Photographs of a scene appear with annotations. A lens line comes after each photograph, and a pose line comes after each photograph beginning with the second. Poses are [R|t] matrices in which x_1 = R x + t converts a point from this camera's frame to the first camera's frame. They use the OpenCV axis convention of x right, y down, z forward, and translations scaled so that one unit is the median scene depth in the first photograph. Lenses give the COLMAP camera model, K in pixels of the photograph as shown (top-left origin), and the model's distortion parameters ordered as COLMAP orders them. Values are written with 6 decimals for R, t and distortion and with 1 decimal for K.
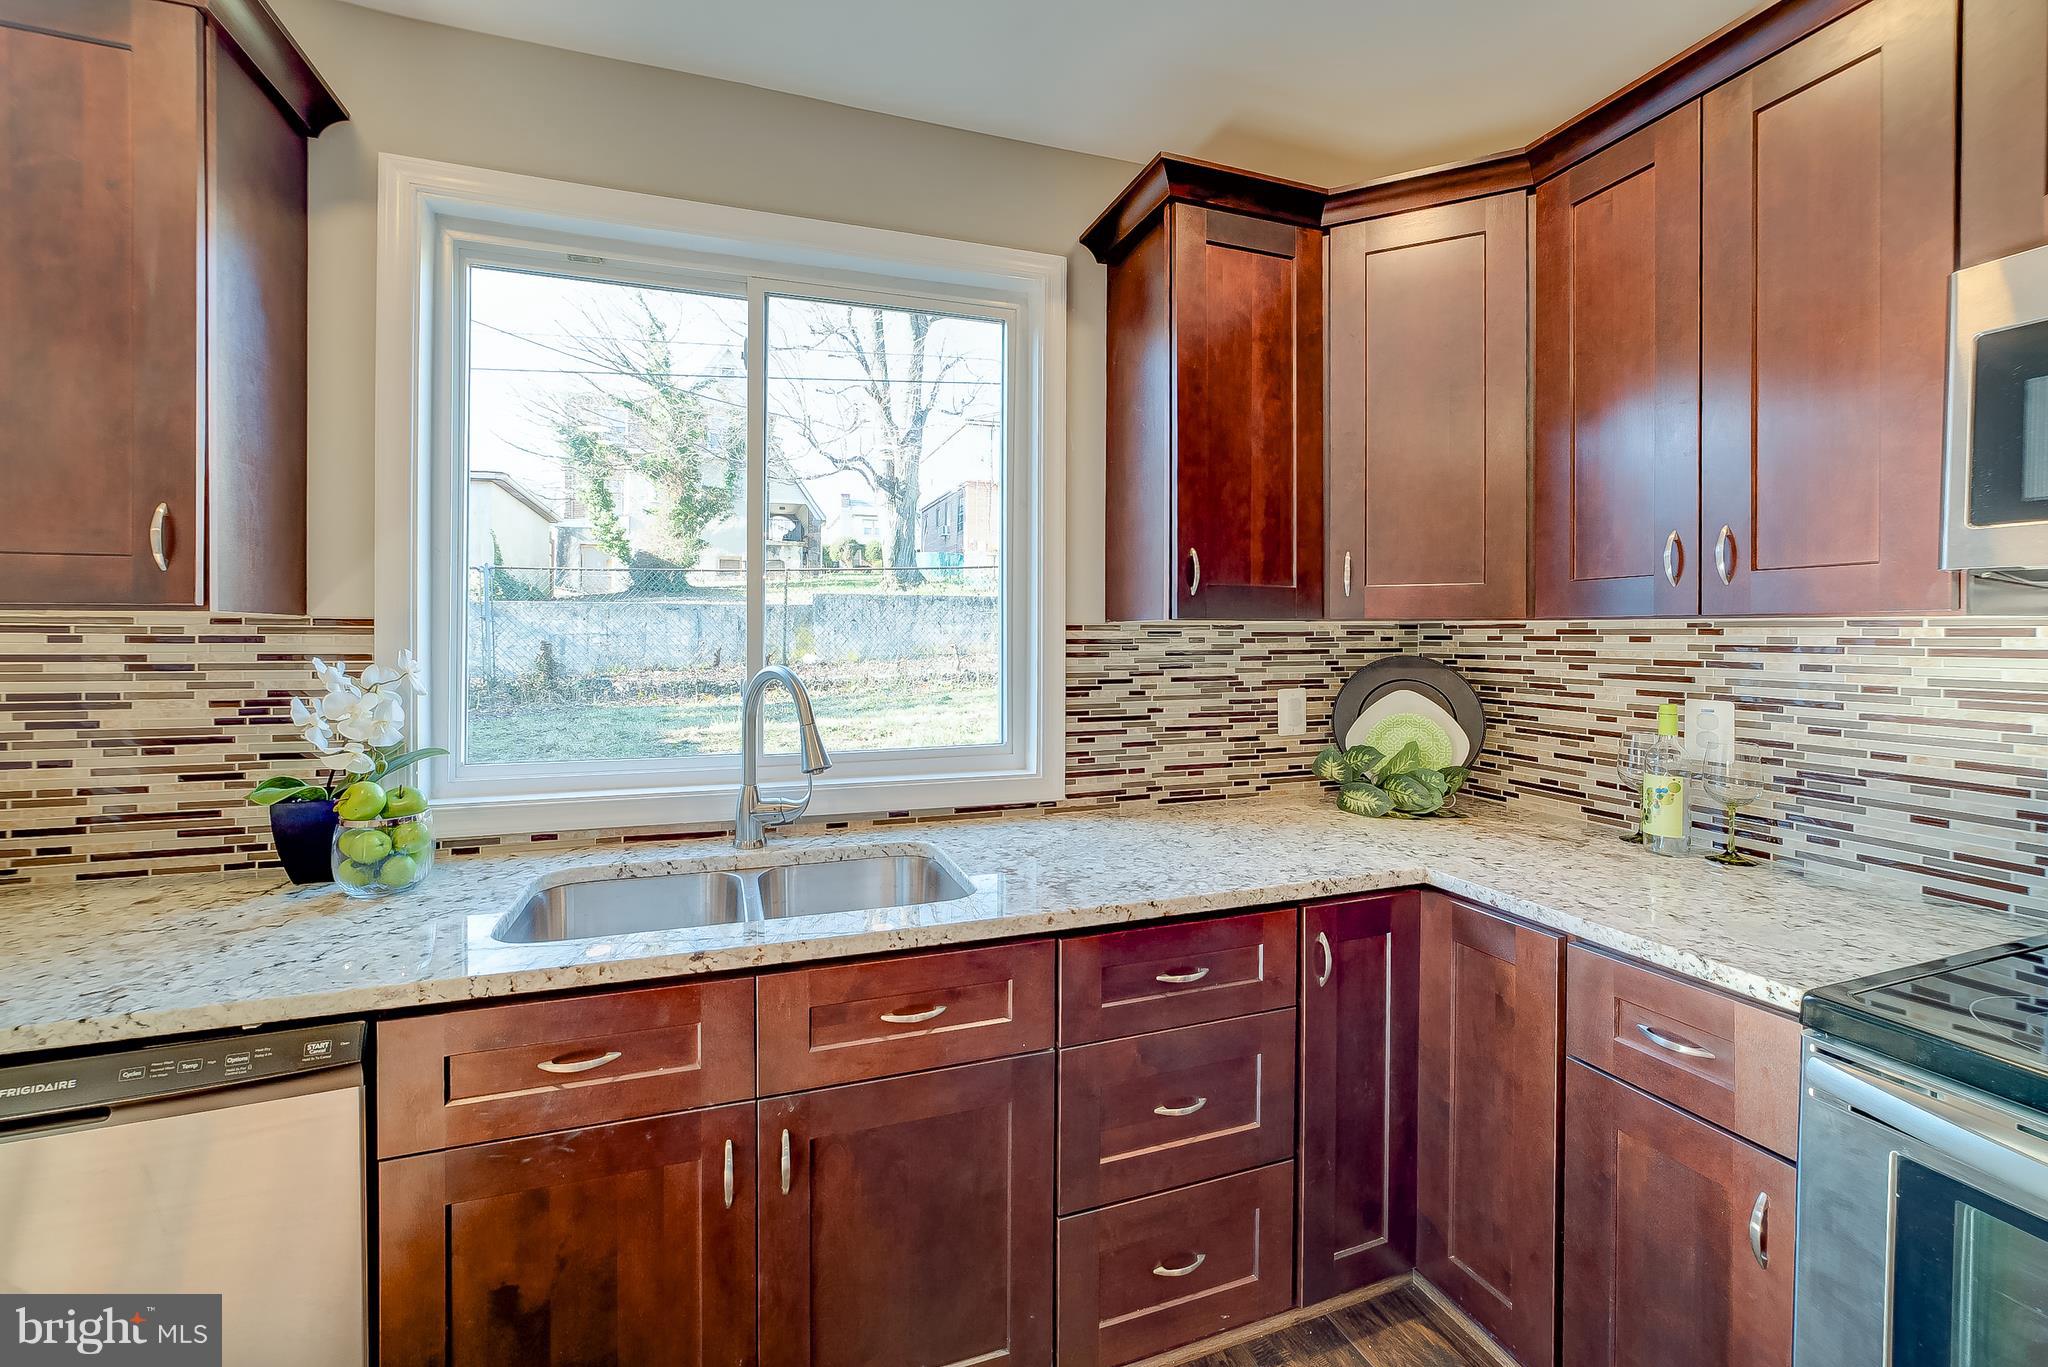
lens RADIAL K [[759.5, 0, 939.8], [0, 759.5, 644.4], [0, 0, 1]] dist [-0.010907, 0.000137]
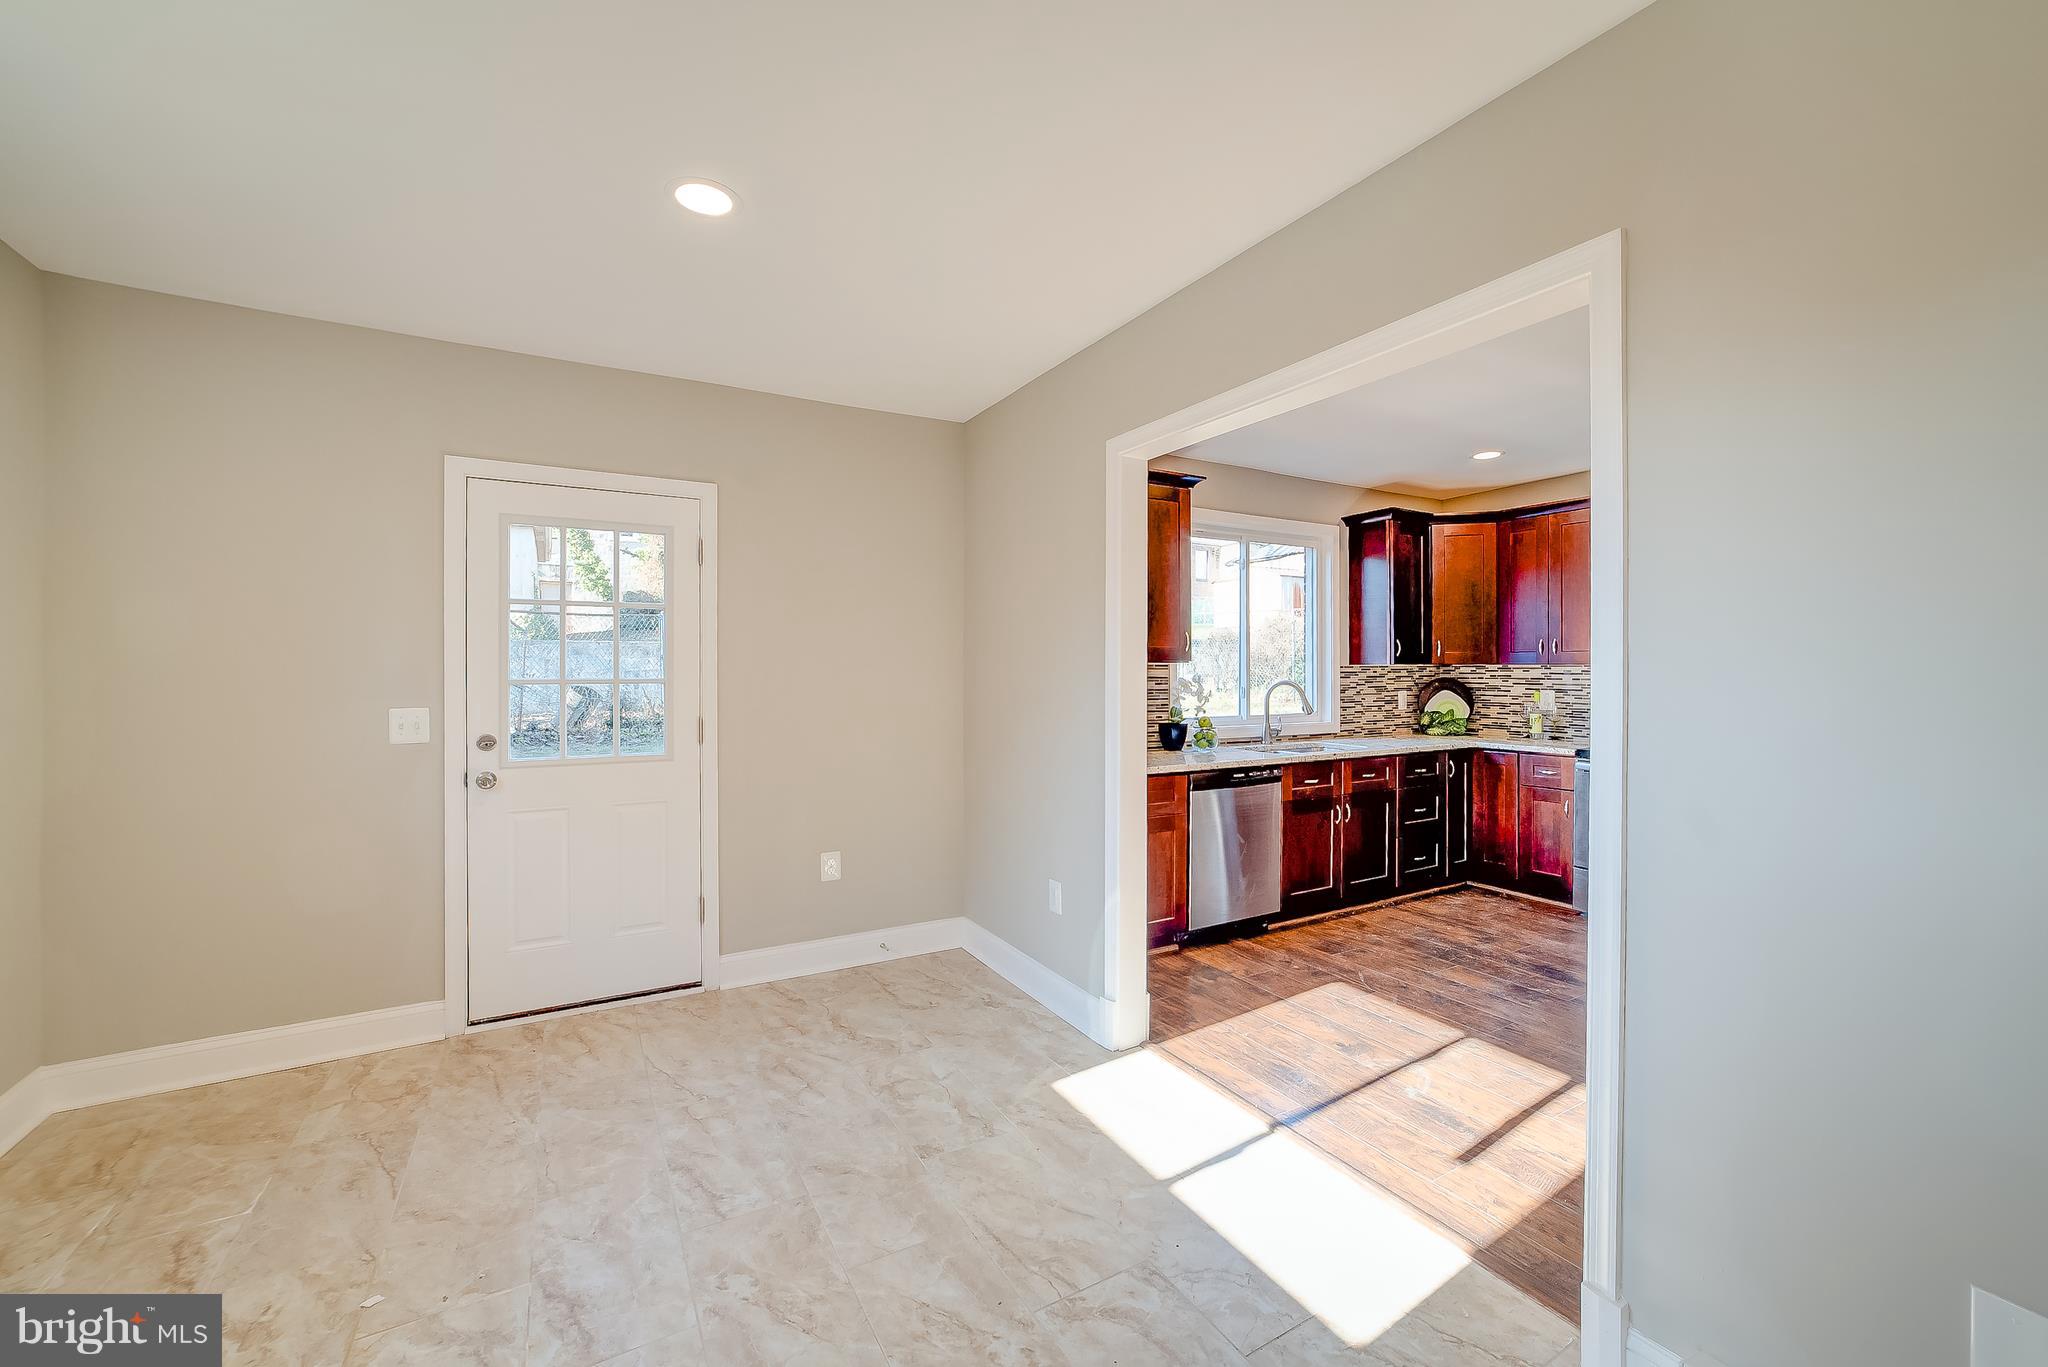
lens RADIAL K [[771.4, 0, 984.8], [0, 771.4, 674.2], [0, 0, 1]] dist [-0.000426, 0.000044]
pose [[0.978971, -0.003448, 0.203969, -1.619833], [0.005582, 0.999936, -0.009886, 0.022388], [-0.203921, 0.010817, 0.978928, -1.403996]]
